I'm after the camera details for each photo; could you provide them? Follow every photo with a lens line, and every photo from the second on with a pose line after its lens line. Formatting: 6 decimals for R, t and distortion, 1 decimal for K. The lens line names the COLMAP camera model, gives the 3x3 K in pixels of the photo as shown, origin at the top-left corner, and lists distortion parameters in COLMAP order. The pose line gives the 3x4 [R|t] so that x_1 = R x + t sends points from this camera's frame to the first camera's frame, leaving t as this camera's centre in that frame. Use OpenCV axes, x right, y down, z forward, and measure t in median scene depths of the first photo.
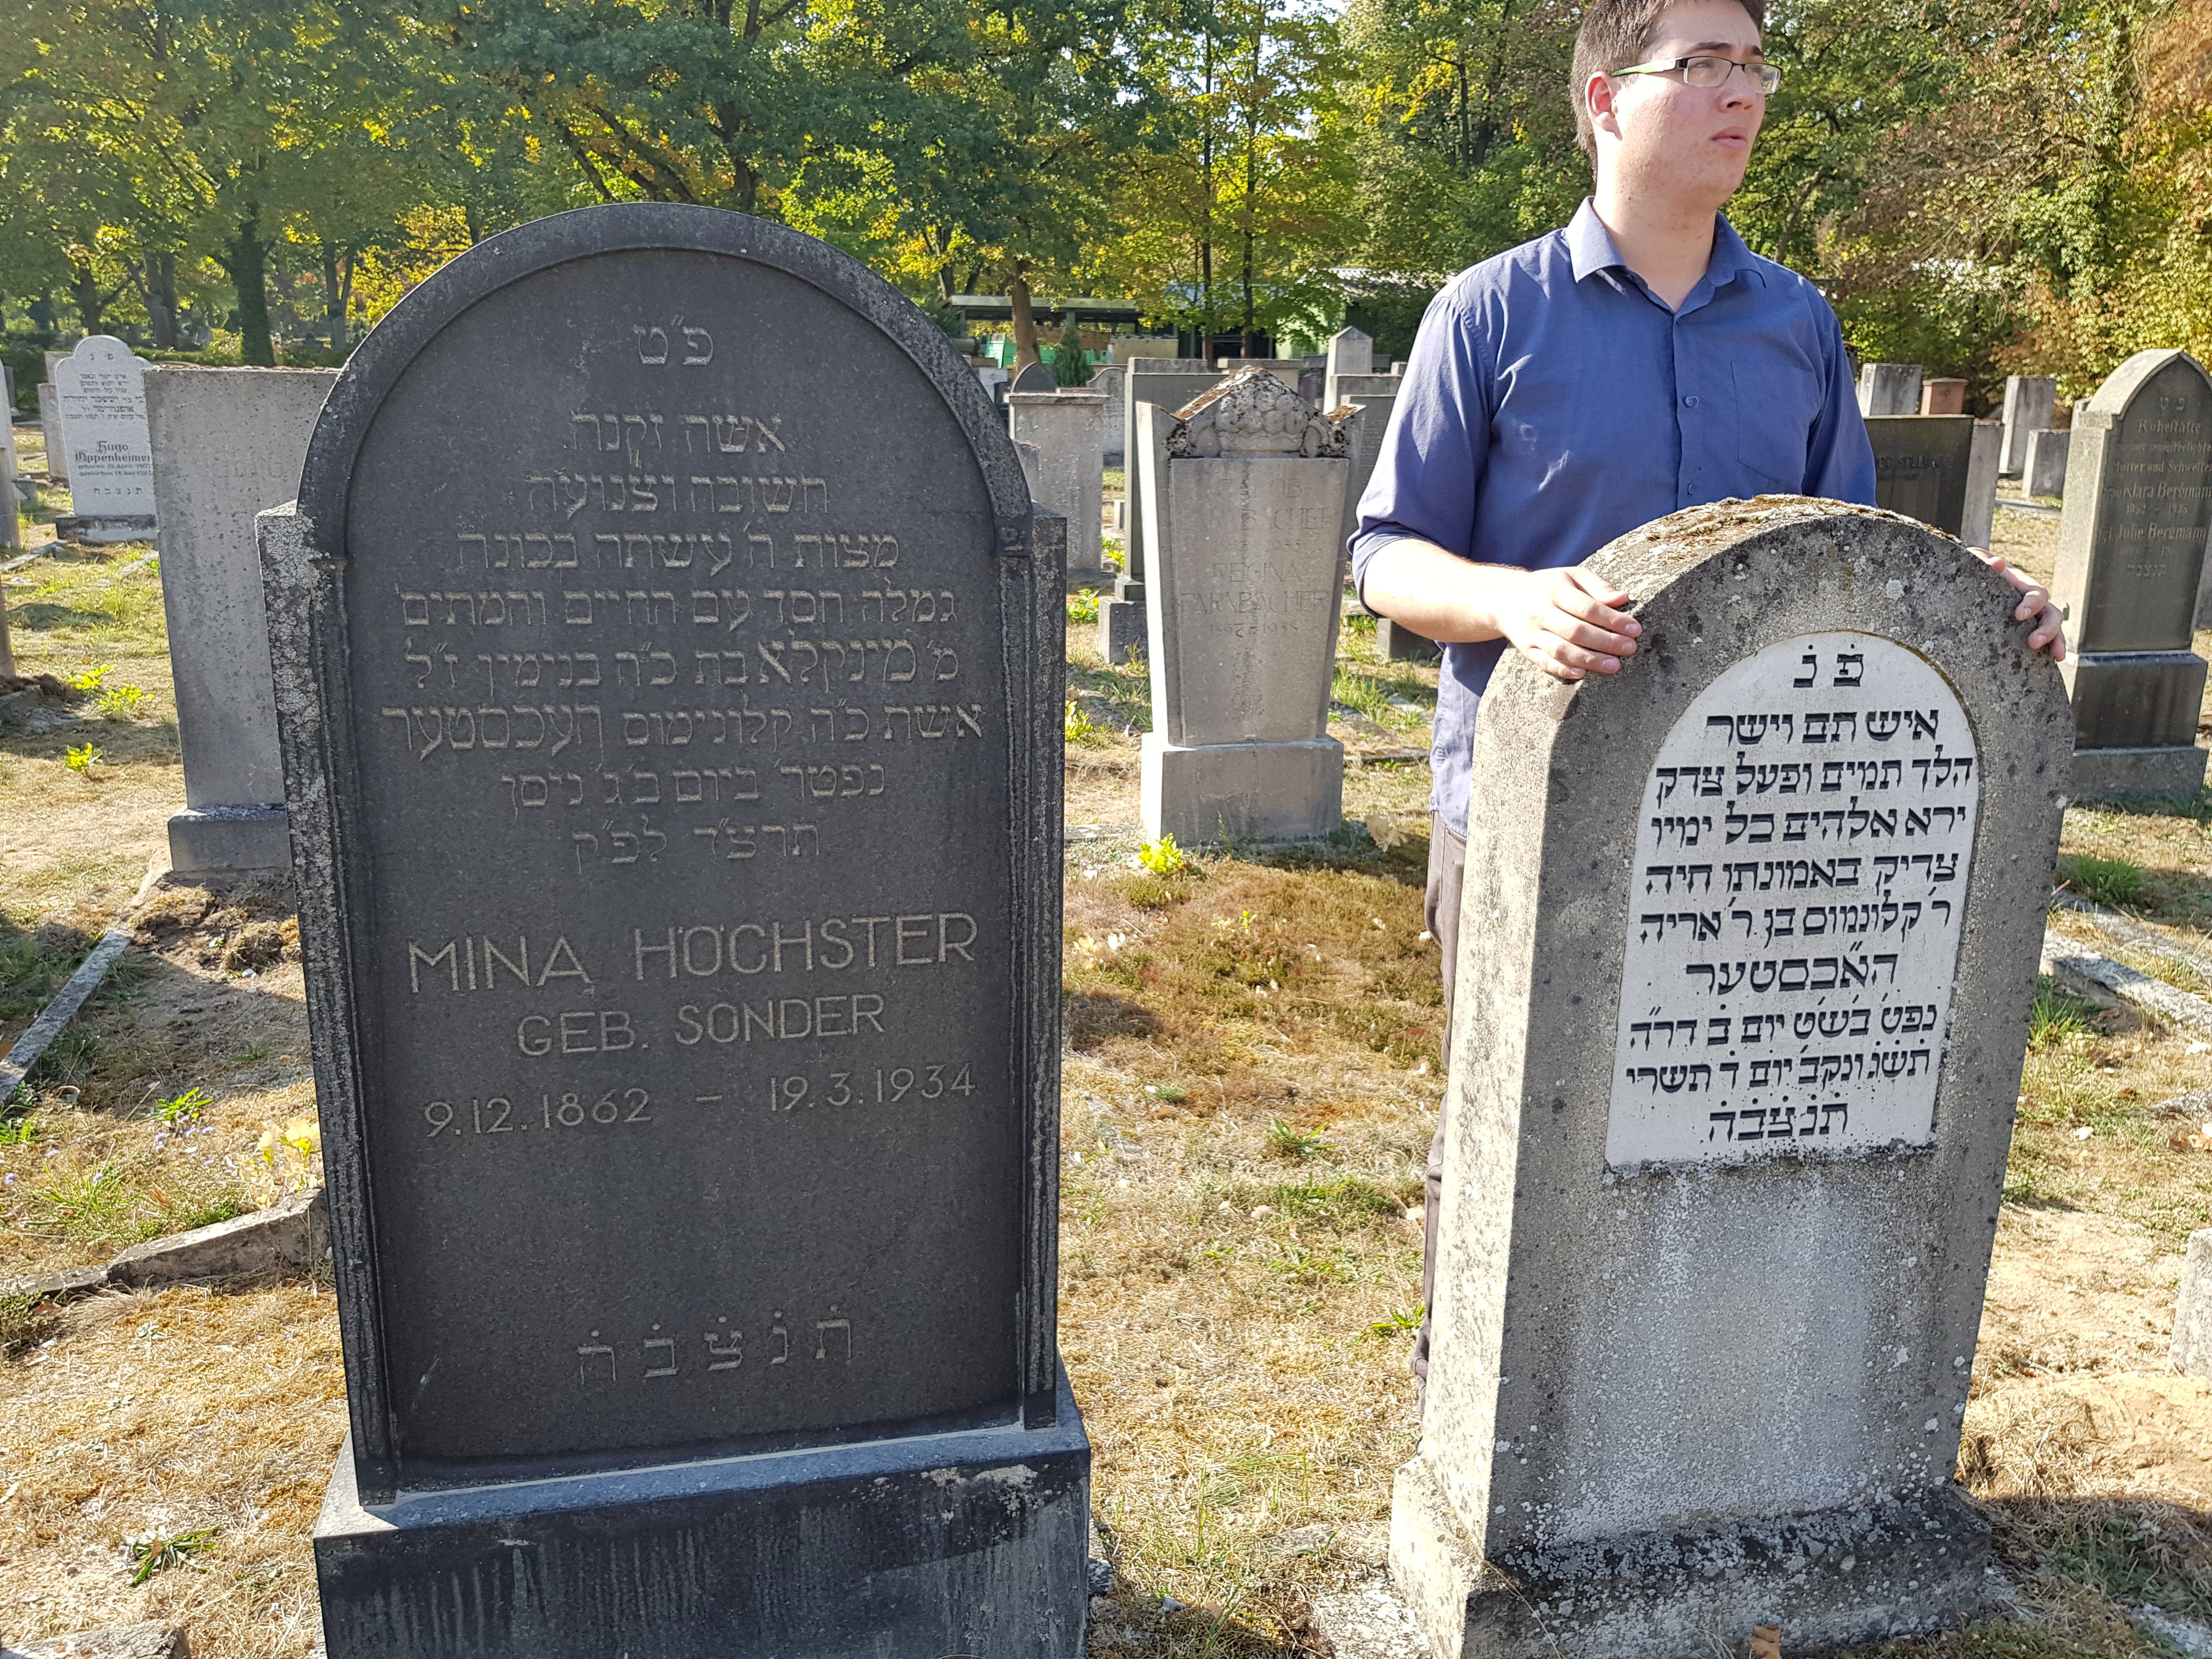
lens RADIAL K [[1729.3, 0, 1122.6], [0, 1729.3, 815.5], [0, 0, 1]] dist [0.056637, -0.102732]
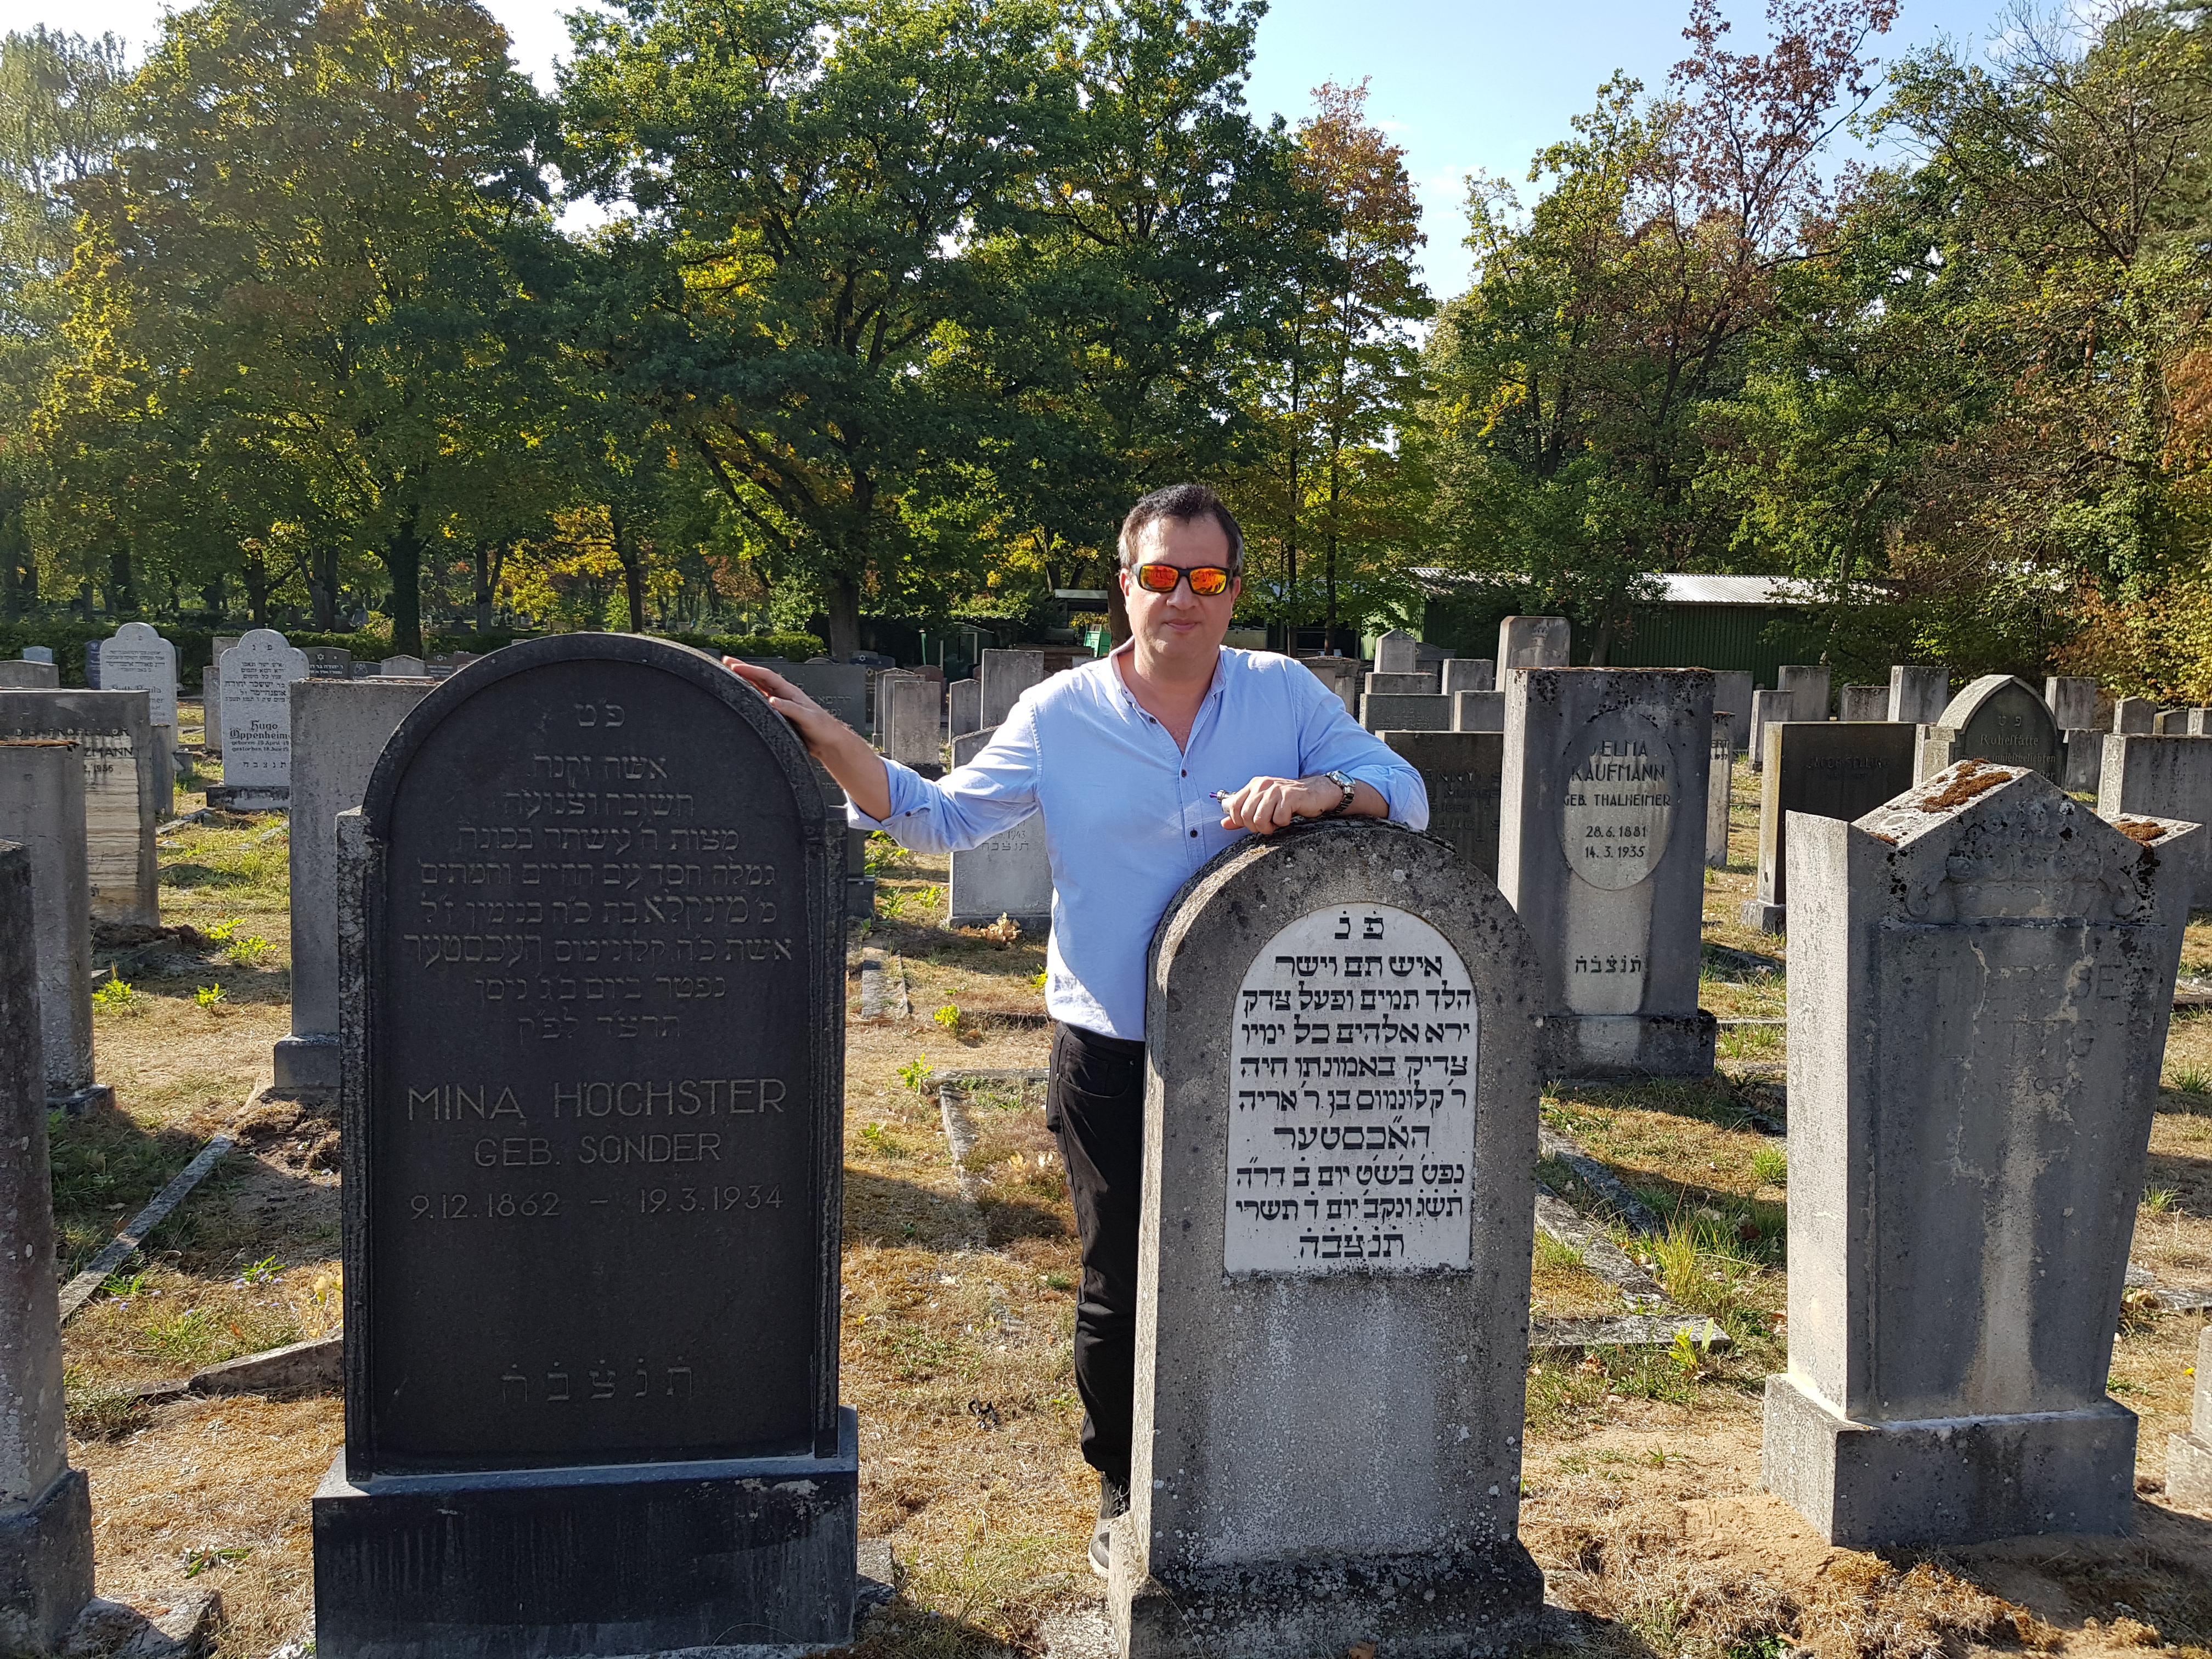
lens RADIAL K [[1713.0, 0, 1141.1], [0, 1713.0, 815.2], [0, 0, 1]] dist [0.092102, -0.172304]
pose [[0.998705, 0.014577, -0.048734, 0.273942], [-0.022081, 0.987323, -0.157183, 0.054806], [0.045825, 0.158056, 0.986366, -0.464231]]
